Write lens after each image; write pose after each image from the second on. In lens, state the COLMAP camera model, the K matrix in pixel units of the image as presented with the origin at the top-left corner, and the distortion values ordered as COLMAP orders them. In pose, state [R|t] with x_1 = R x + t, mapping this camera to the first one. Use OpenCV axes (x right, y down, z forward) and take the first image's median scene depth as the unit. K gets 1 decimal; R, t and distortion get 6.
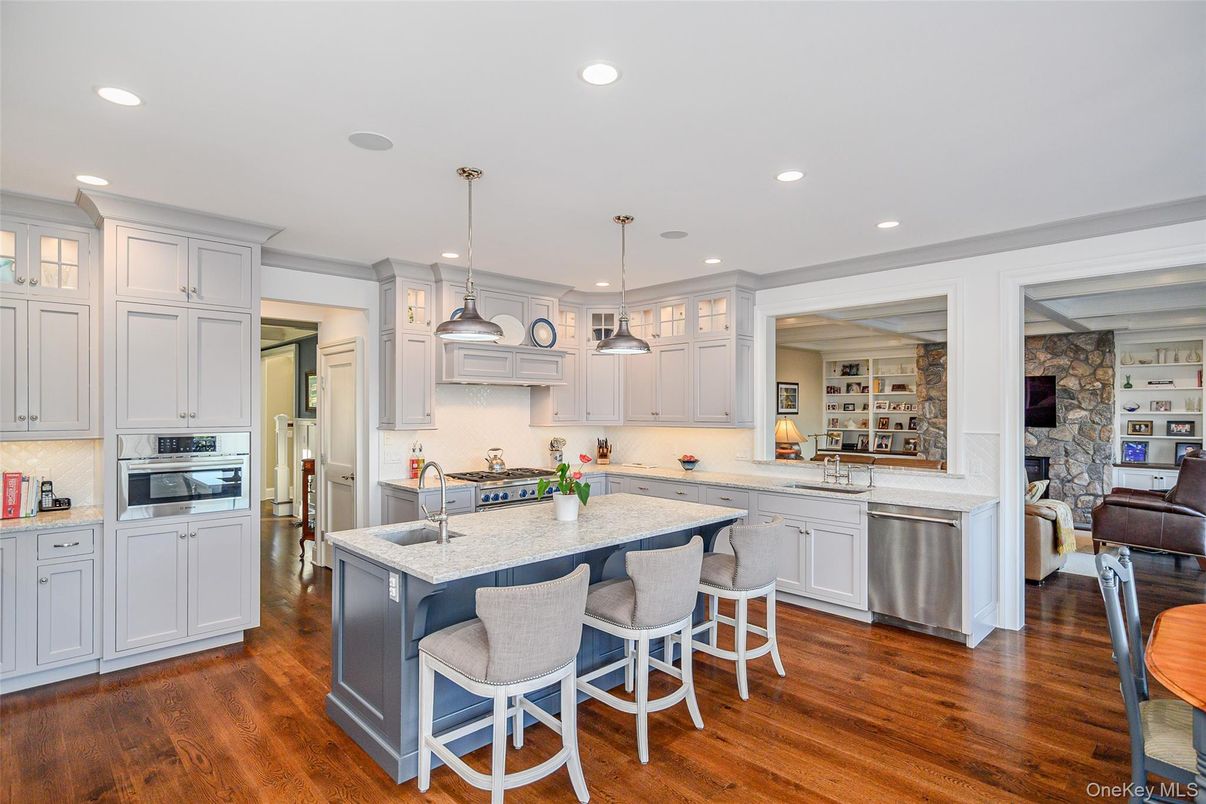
lens RADIAL K [[612.0, 0, 598.7], [0, 612.0, 406.3], [0, 0, 1]] dist [0.005411, -0.002119]
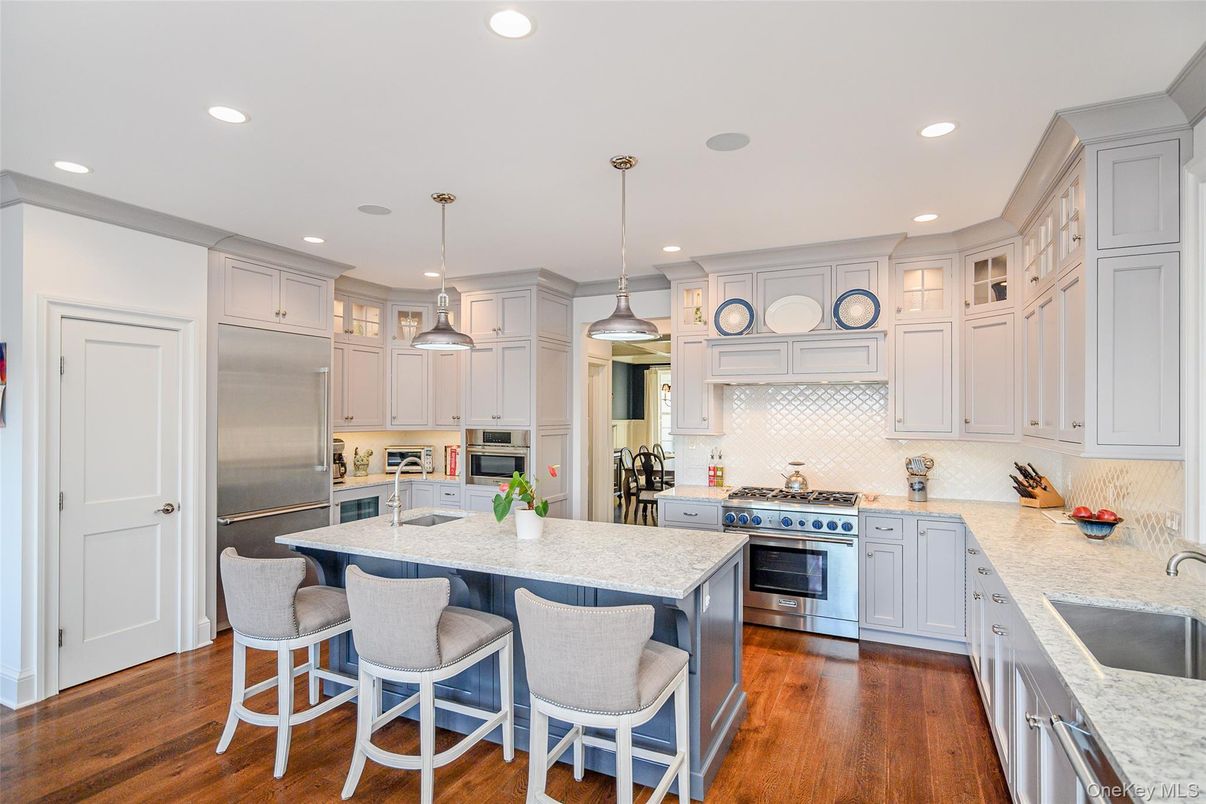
lens RADIAL K [[612.0, 0, 600.8], [0, 612.0, 404.8], [0, 0, 1]] dist [0.005411, -0.002119]
pose [[0.358957, -0.007527, -0.933324, 0.571946], [0.001697, 0.999971, -0.007412, -0.001993], [0.933353, 0.001077, 0.358959, 0.542982]]
